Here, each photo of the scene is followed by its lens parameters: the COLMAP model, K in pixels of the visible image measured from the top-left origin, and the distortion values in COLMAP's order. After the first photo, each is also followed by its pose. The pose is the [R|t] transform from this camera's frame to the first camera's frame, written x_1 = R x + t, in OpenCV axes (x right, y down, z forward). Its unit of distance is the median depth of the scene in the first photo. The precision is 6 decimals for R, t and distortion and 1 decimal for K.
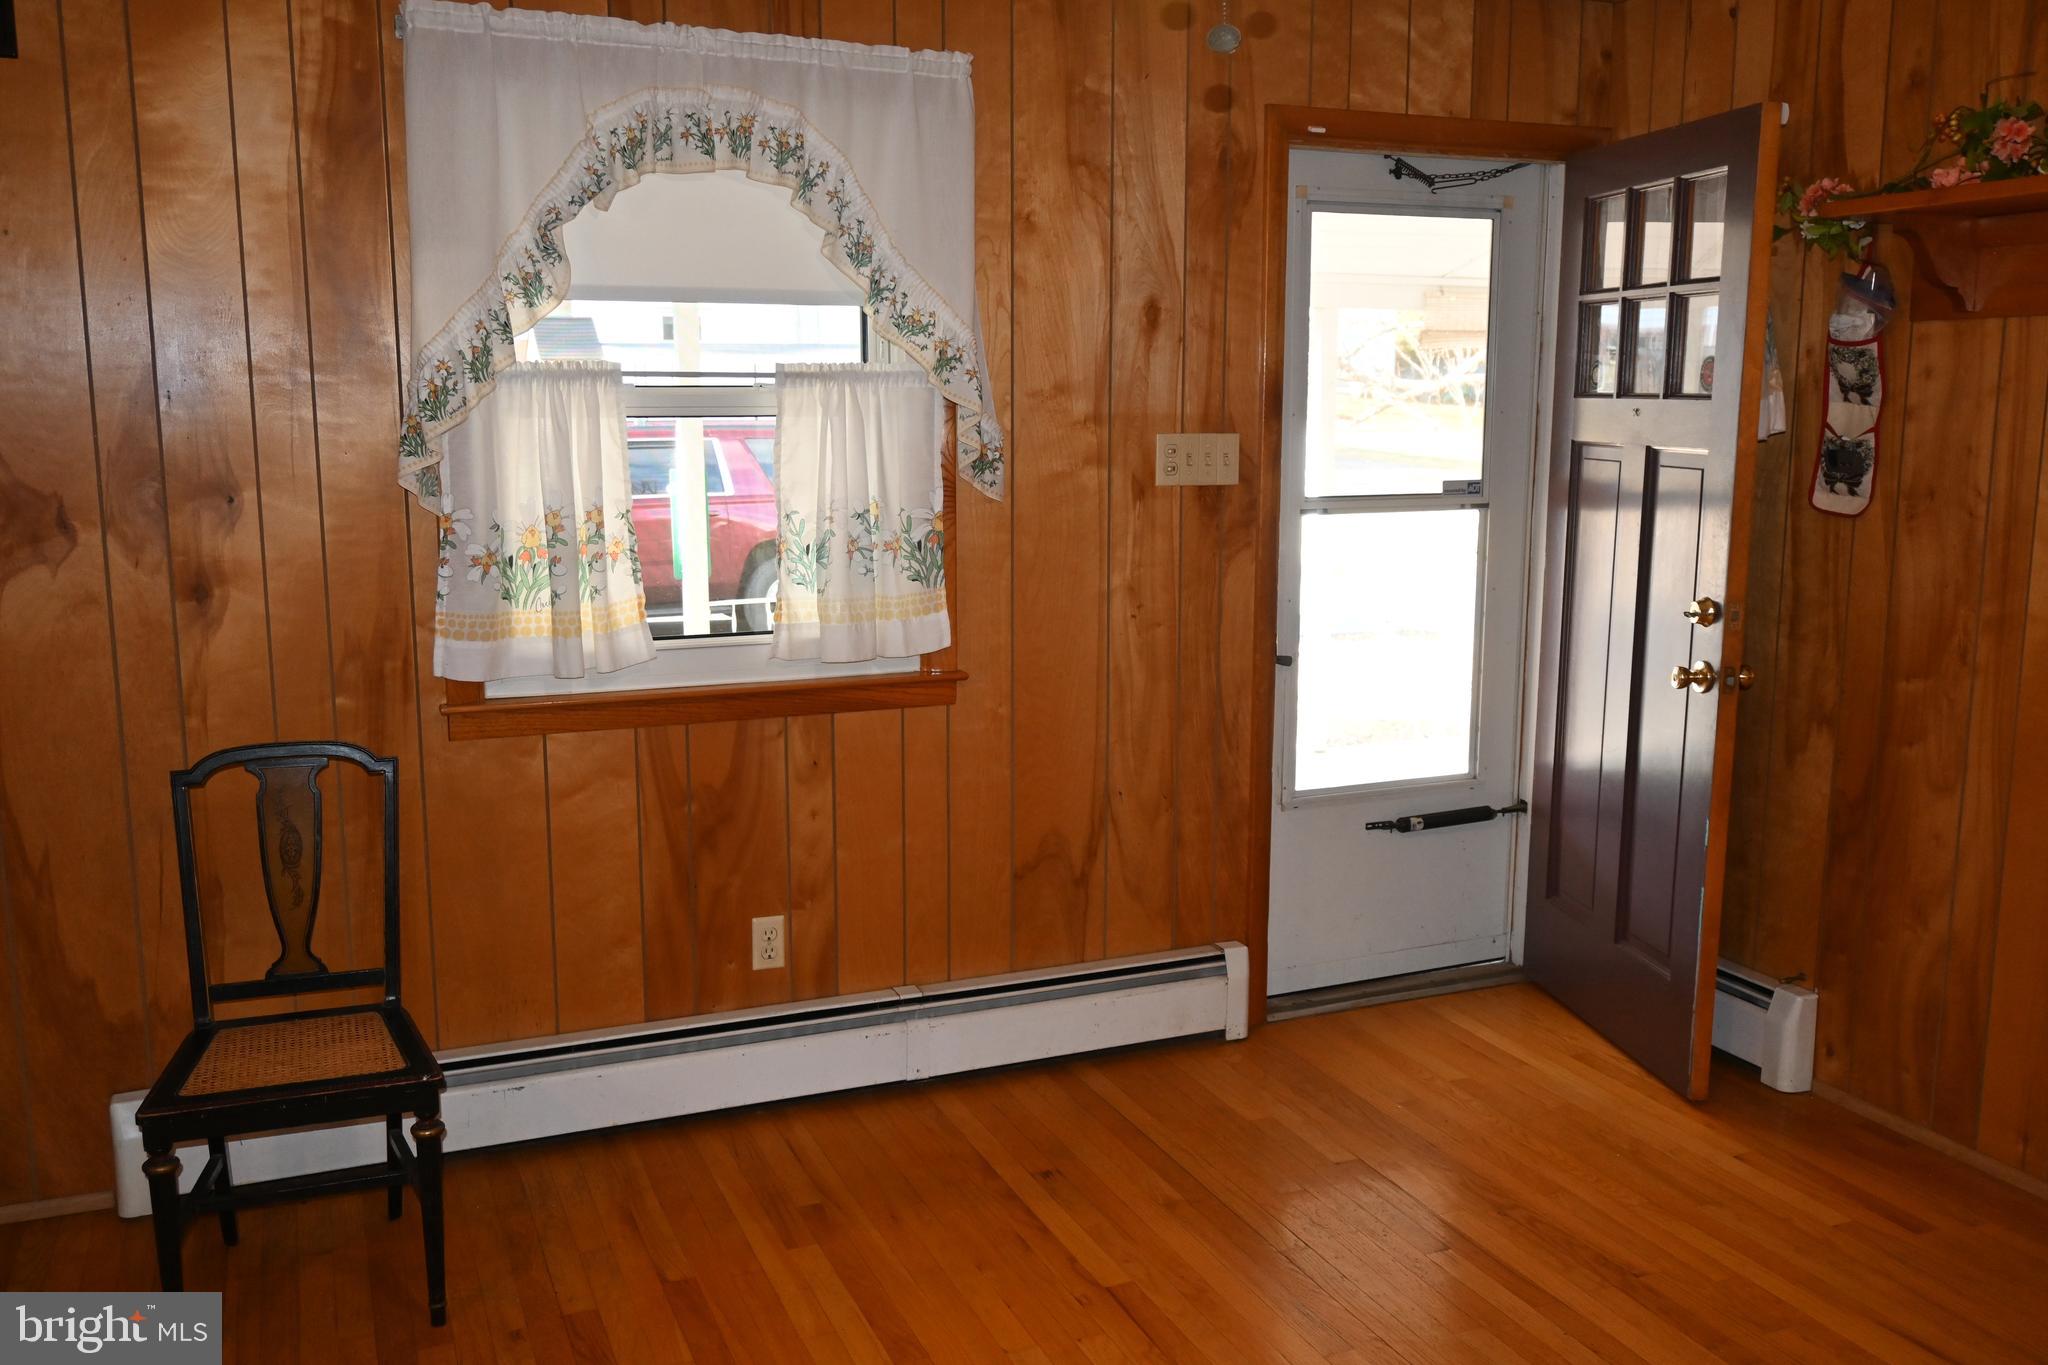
lens RADIAL K [[1741.1, 0, 1023.7], [0, 1741.1, 680.7], [0, 0, 1]] dist [-0.003643, -0.002847]
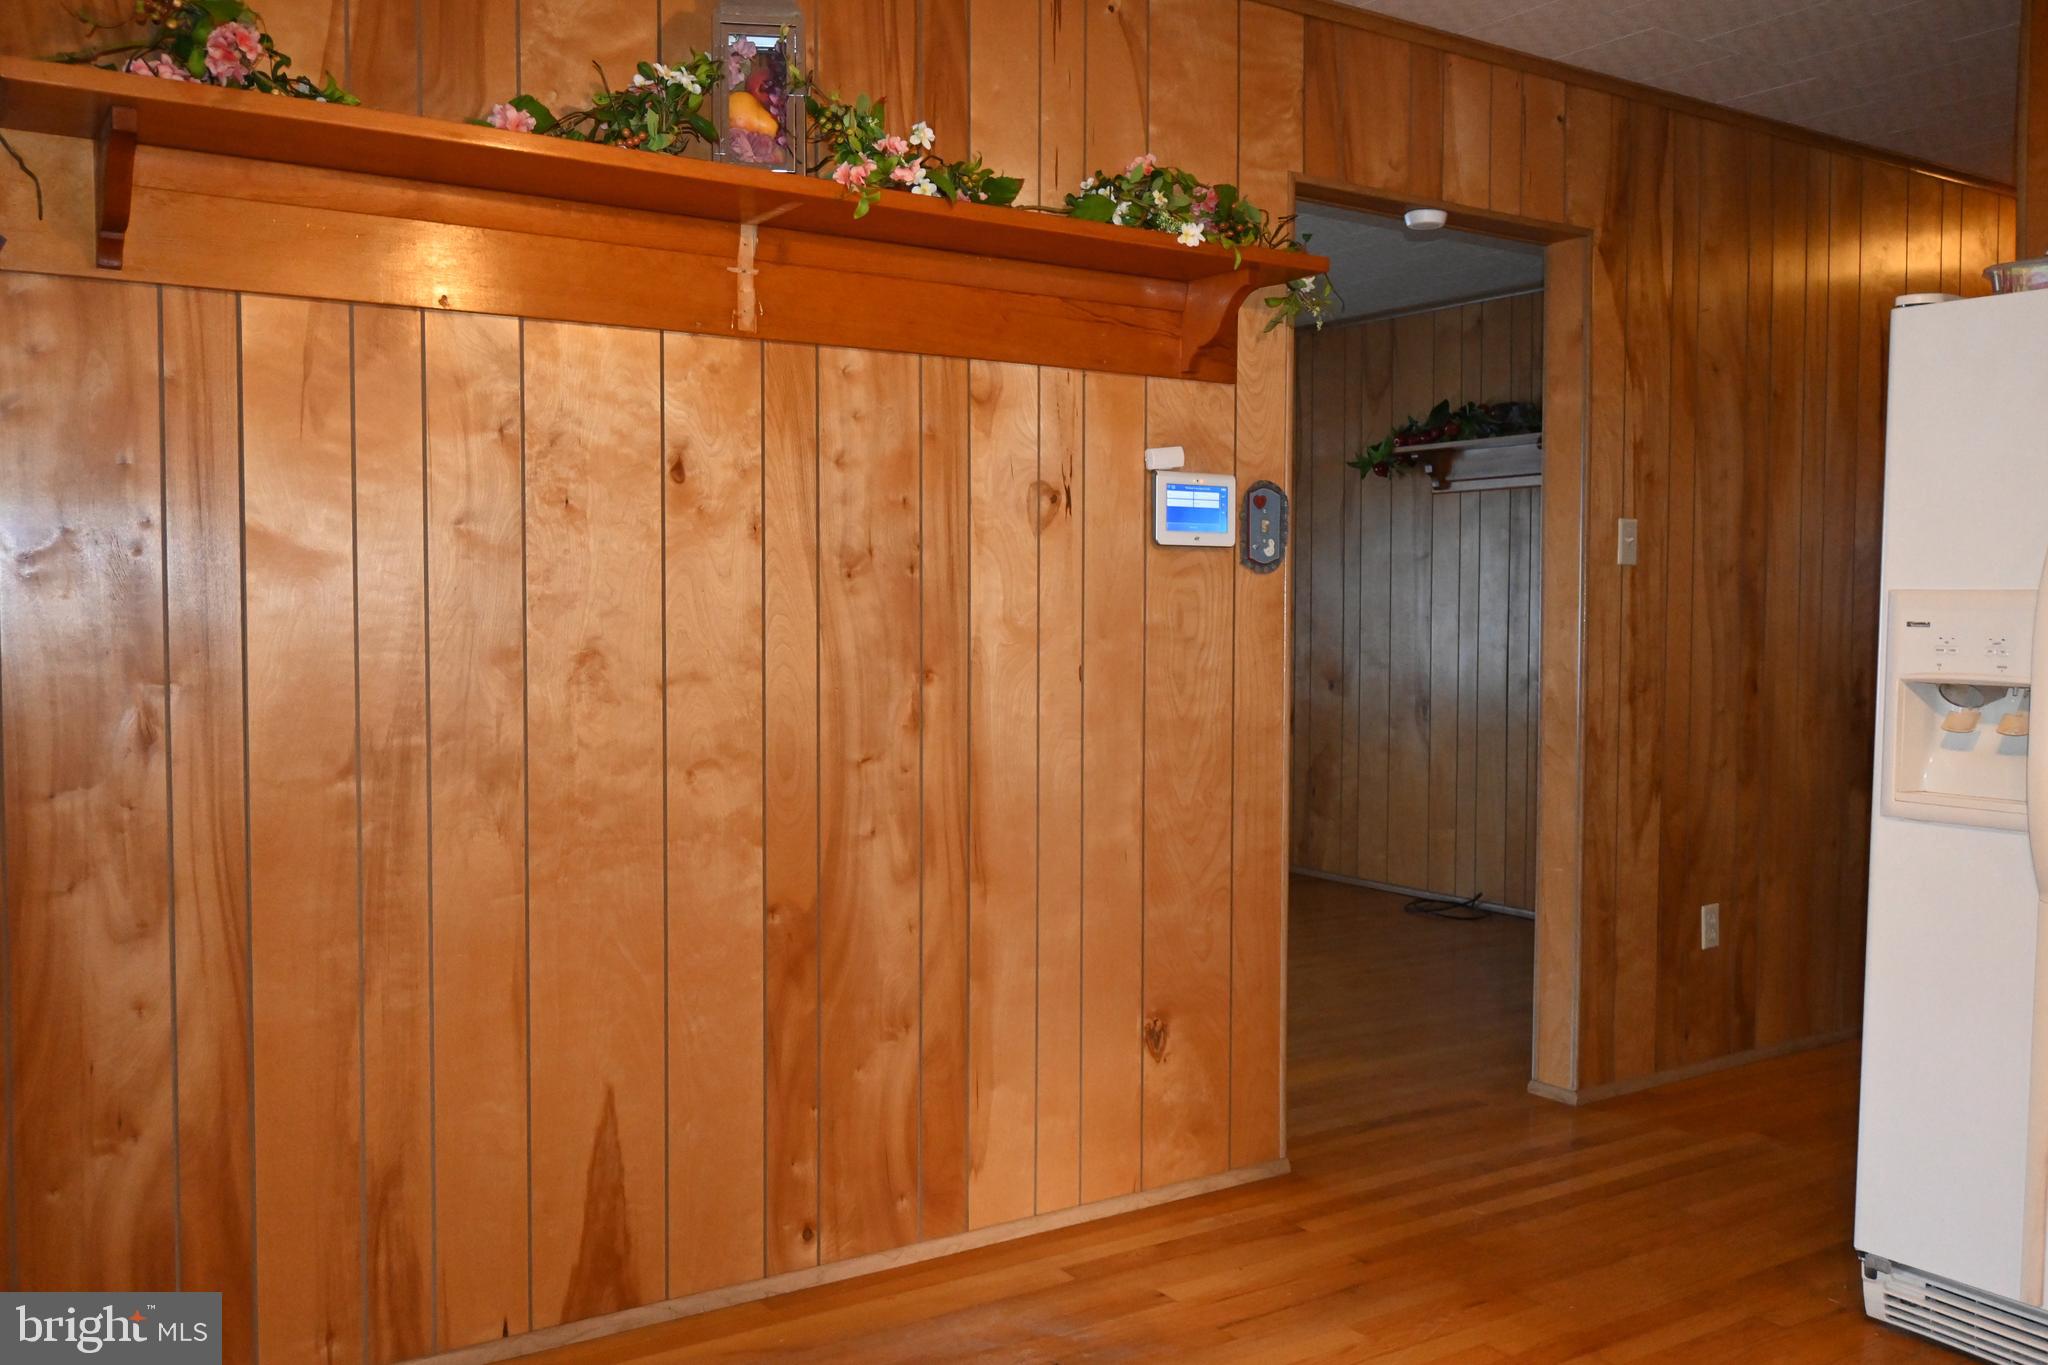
lens RADIAL K [[1741.1, 0, 1022.8], [0, 1741.1, 685.7], [0, 0, 1]] dist [-0.003643, -0.002847]
pose [[-0.183026, -0.049754, 0.981848, -0.227814], [0.155873, 0.984617, 0.078951, -0.037937], [-0.970672, 0.167494, -0.172455, 0.736892]]
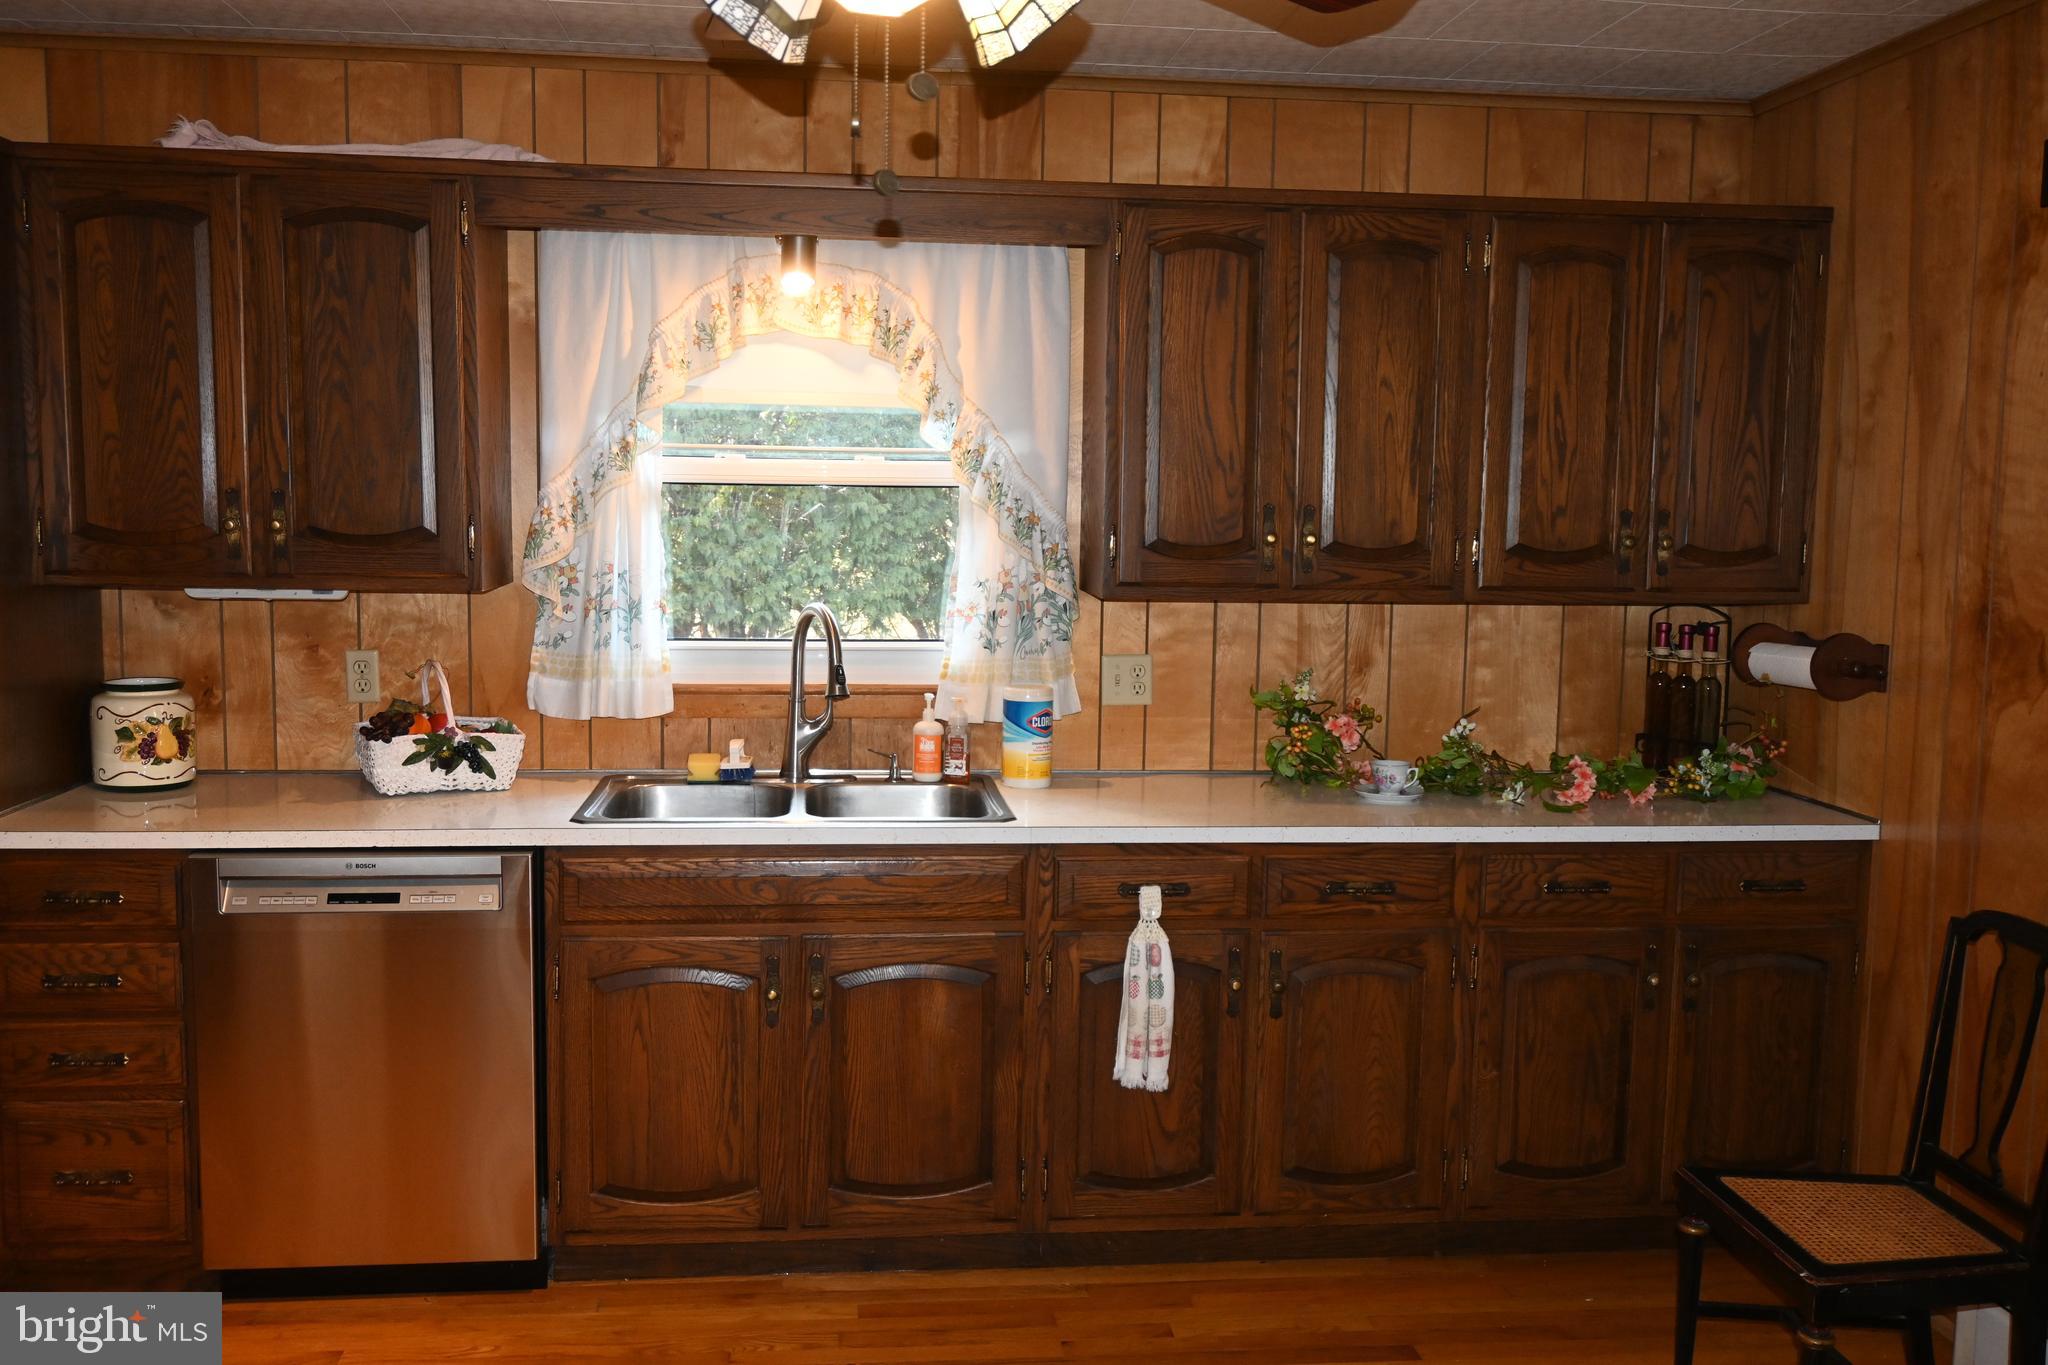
lens RADIAL K [[1741.1, 0, 1030.0], [0, 1741.1, 682.0], [0, 0, 1]] dist [-0.003643, -0.002847]
pose [[-0.280487, 0.091209, -0.955514, 0.472909], [-0.177329, 0.973415, 0.144972, -0.103352], [0.943335, 0.210103, -0.256856, 0.613127]]
